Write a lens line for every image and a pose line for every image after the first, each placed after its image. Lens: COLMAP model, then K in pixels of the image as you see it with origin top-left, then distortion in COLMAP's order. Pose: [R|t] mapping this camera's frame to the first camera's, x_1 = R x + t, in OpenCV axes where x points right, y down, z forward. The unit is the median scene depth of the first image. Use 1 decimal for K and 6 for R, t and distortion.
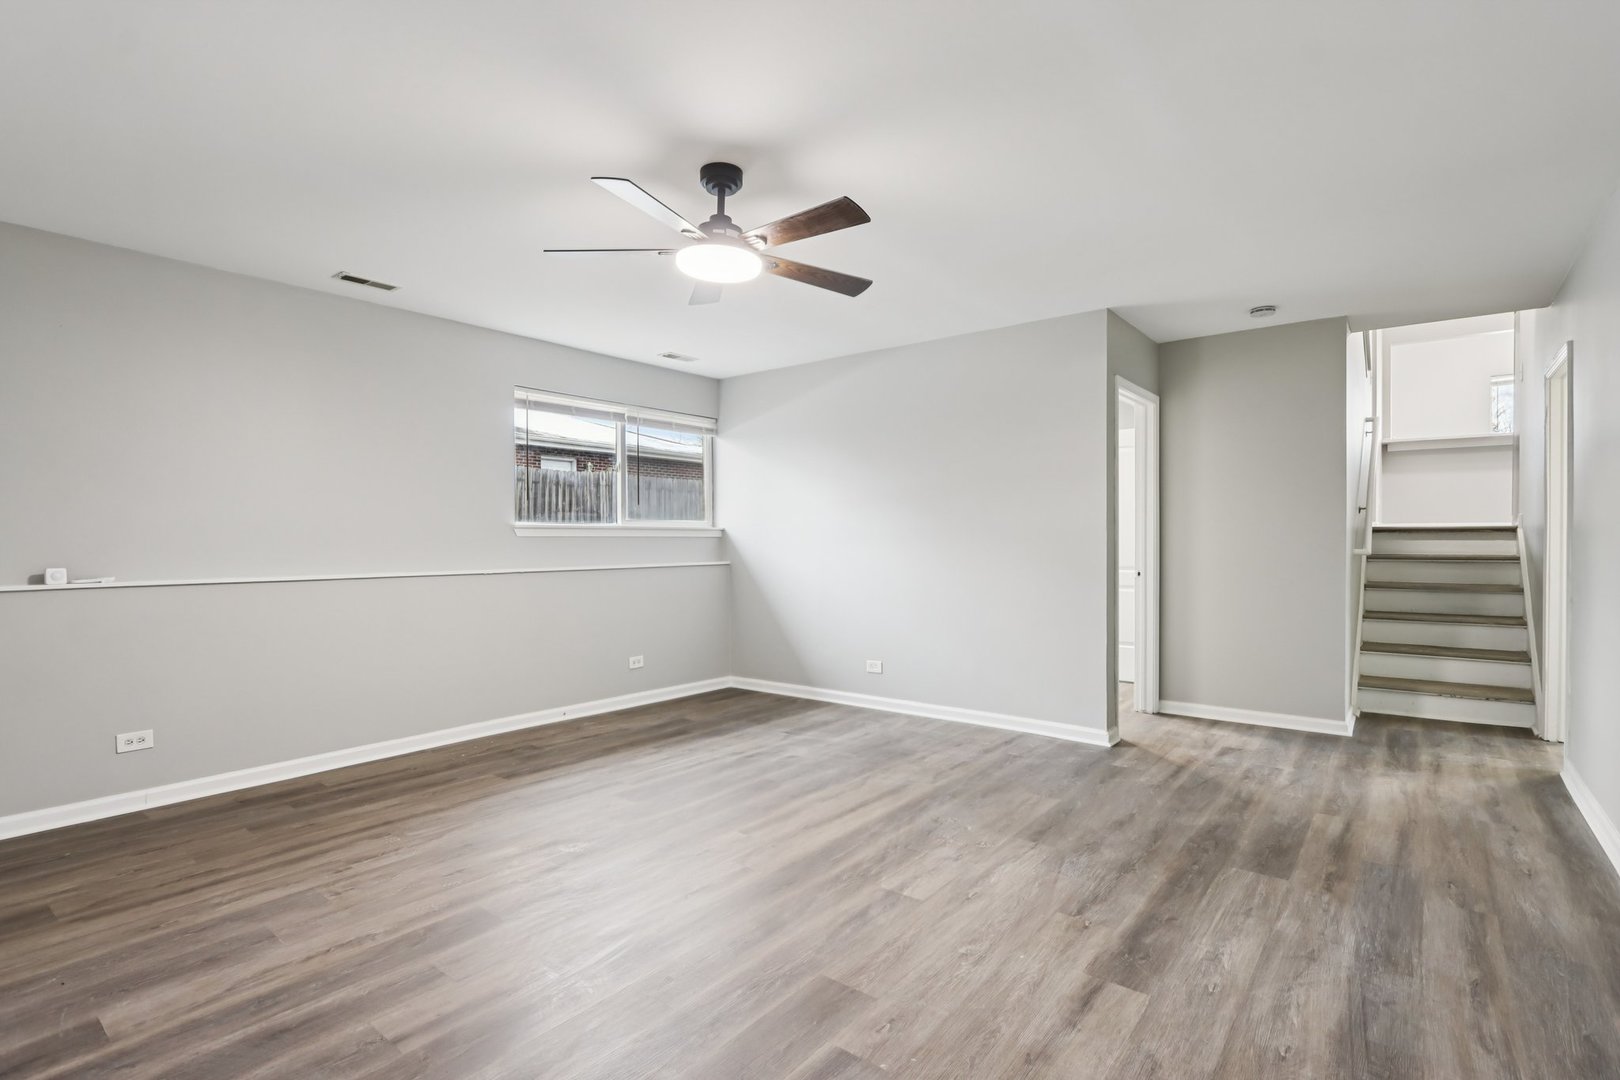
lens RADIAL K [[769.5, 0, 821.2], [0, 769.5, 544.2], [0, 0, 1]] dist [-0.019273, 0.000785]
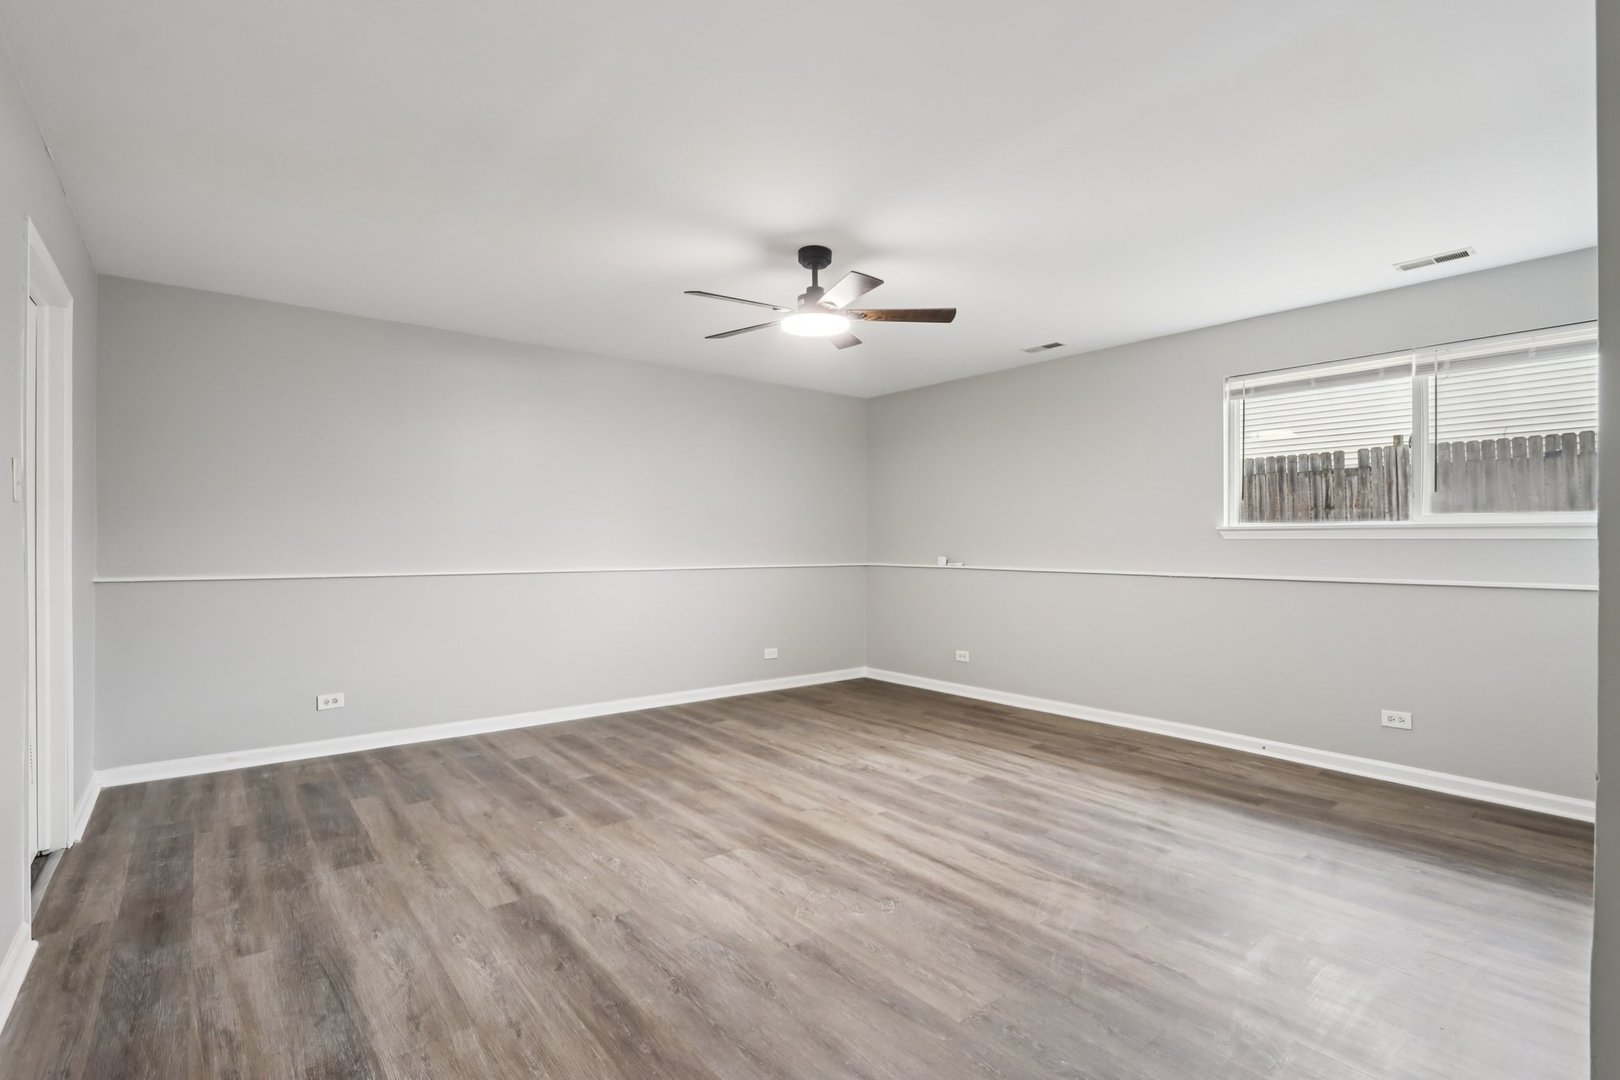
lens RADIAL K [[769.5, 0, 824.6], [0, 769.5, 542.0], [0, 0, 1]] dist [-0.019273, 0.000785]
pose [[-0.217999, 0.003720, -0.975942, 0.925422], [-0.007336, 0.999958, 0.005451, -0.012838], [0.975921, 0.008347, -0.217963, 1.092447]]
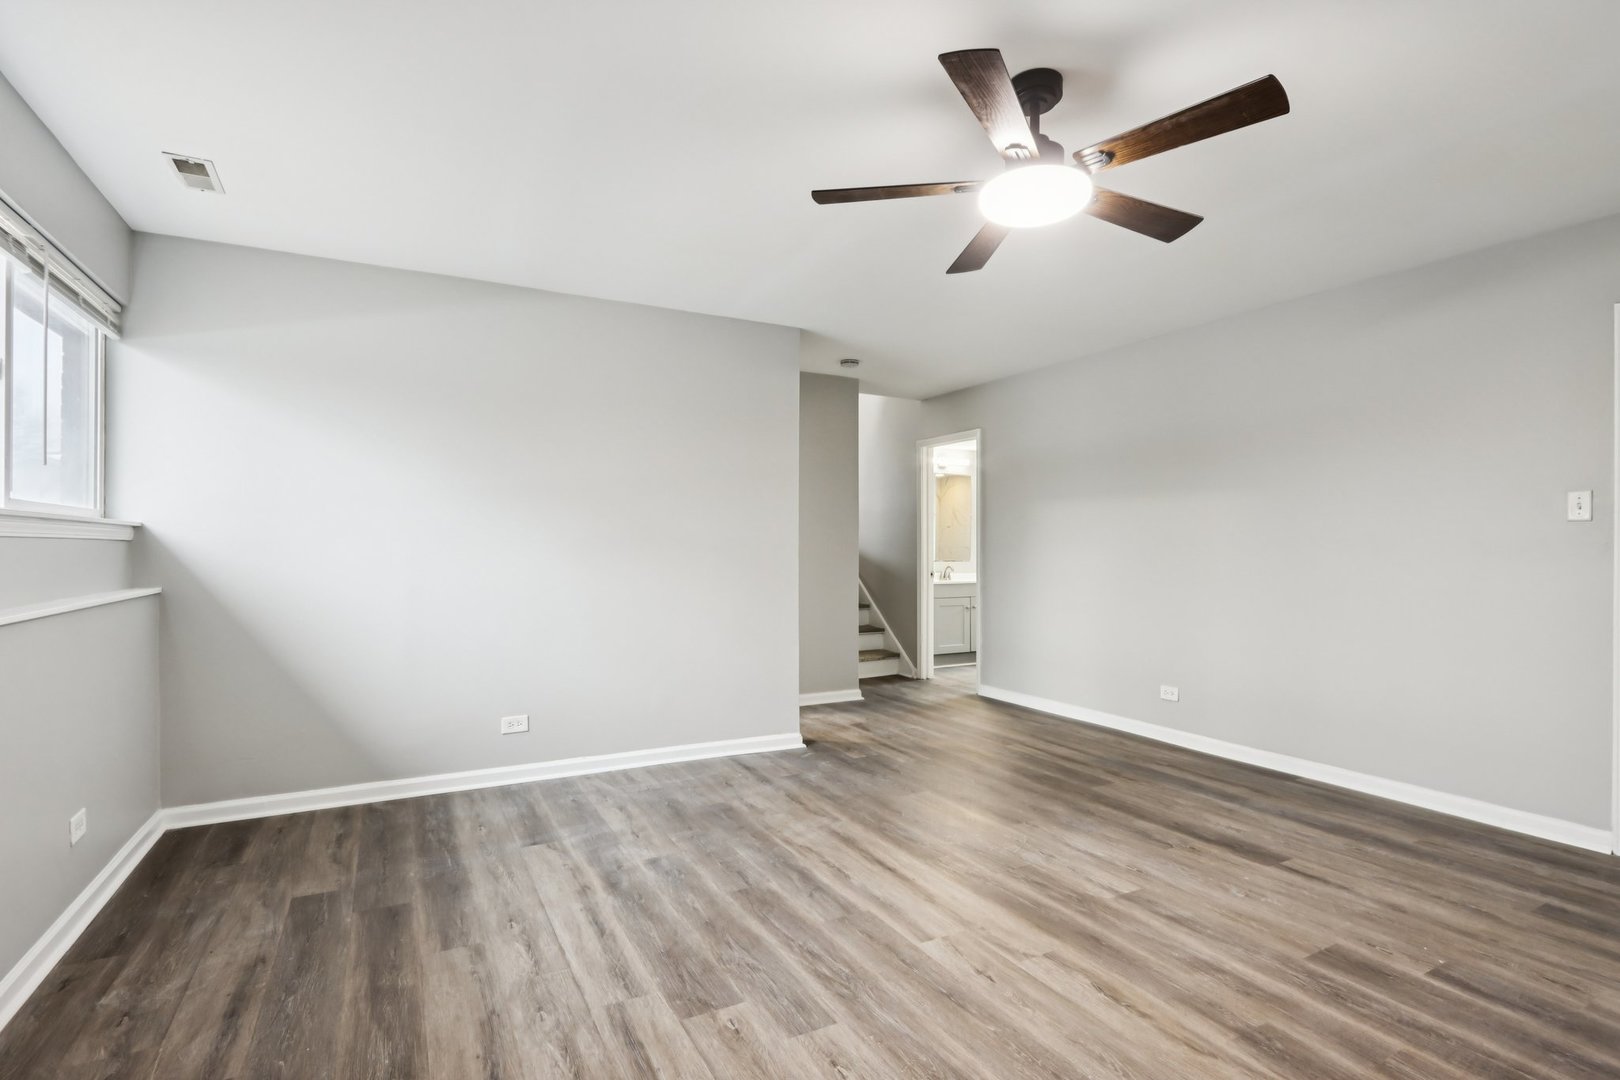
lens RADIAL K [[769.5, 0, 821.2], [0, 769.5, 543.3], [0, 0, 1]] dist [-0.019273, 0.000785]
pose [[0.403665, 0.010347, 0.914848, -0.784006], [0.001990, 0.999924, -0.012188, -0.001286], [-0.914905, 0.006740, 0.403614, 0.749167]]
